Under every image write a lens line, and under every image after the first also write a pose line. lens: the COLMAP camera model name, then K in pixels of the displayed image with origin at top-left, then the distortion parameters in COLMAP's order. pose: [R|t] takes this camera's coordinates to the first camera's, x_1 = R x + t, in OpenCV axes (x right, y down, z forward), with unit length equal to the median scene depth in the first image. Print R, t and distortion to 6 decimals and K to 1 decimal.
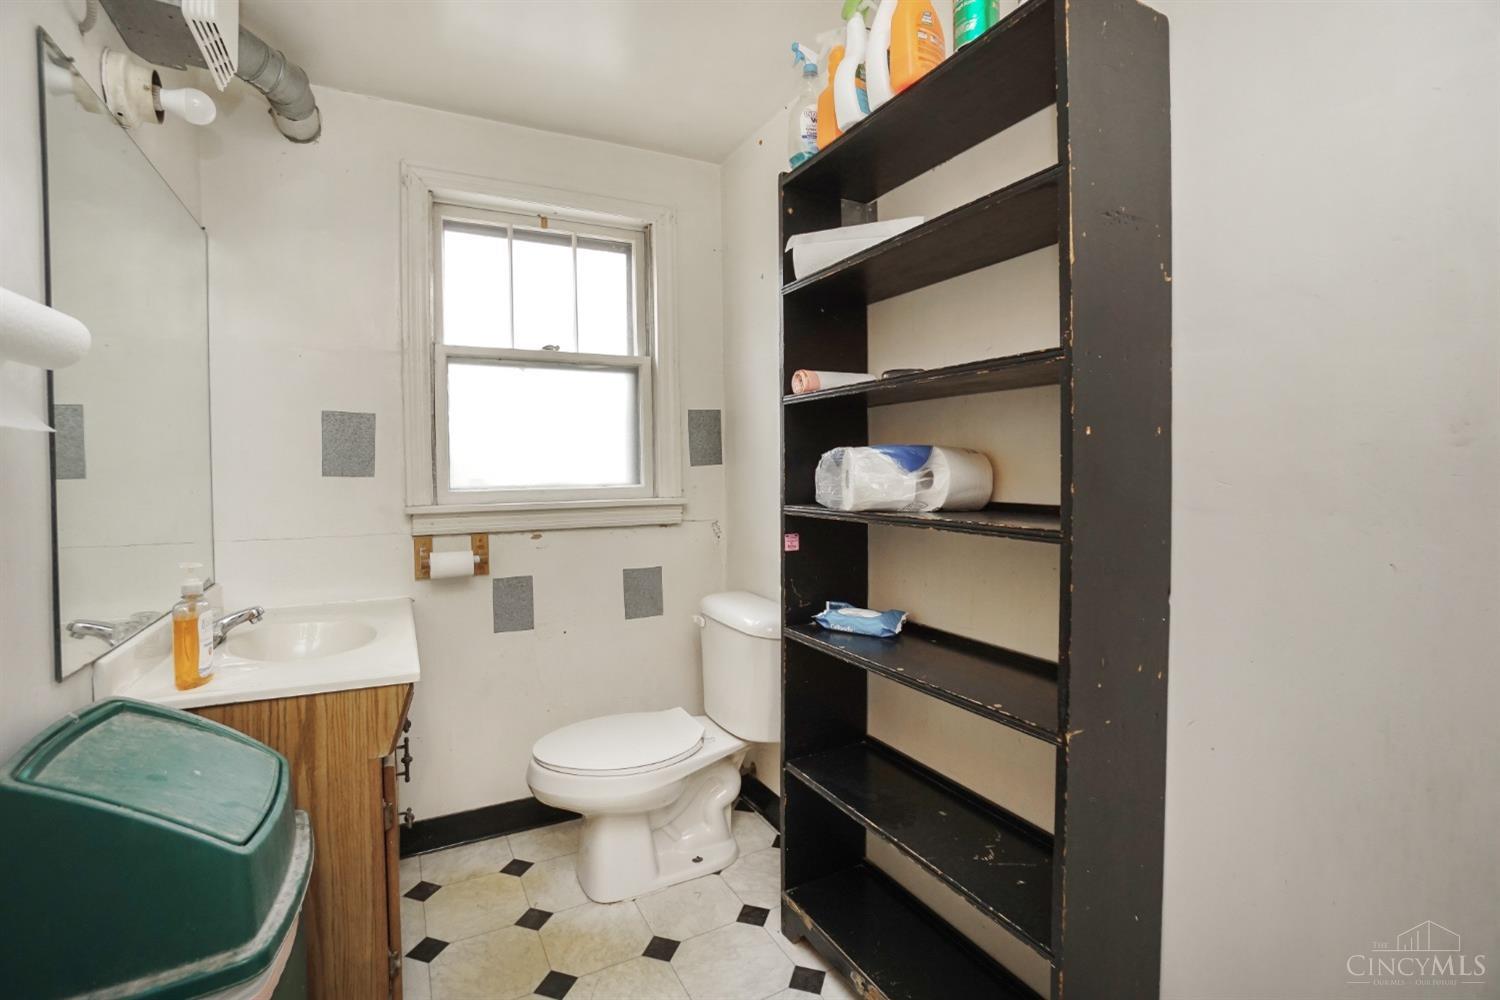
lens RADIAL K [[677.0, 0, 739.5], [0, 677.0, 482.7], [0, 0, 1]] dist [-0.069107, 0.026560]
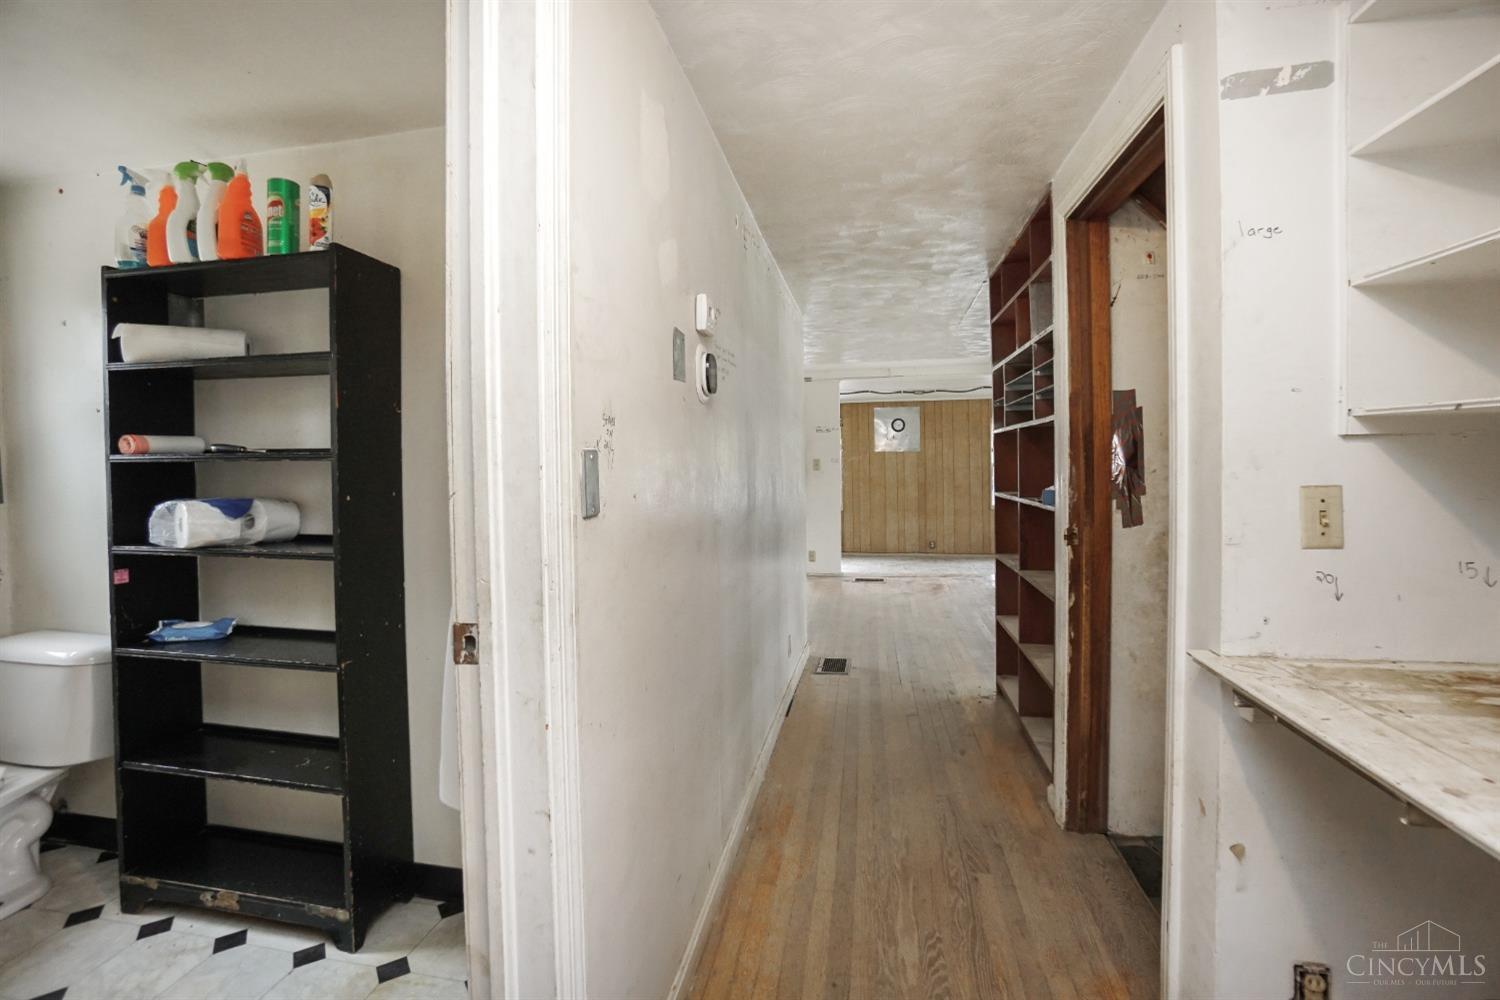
lens RADIAL K [[677.0, 0, 739.5], [0, 677.0, 482.7], [0, 0, 1]] dist [-0.069107, 0.026560]
pose [[0.622151, -0.017211, 0.782708, -0.146246], [0.018467, 0.999803, 0.007306, -0.069669], [-0.782679, 0.009909, 0.622346, -0.610084]]
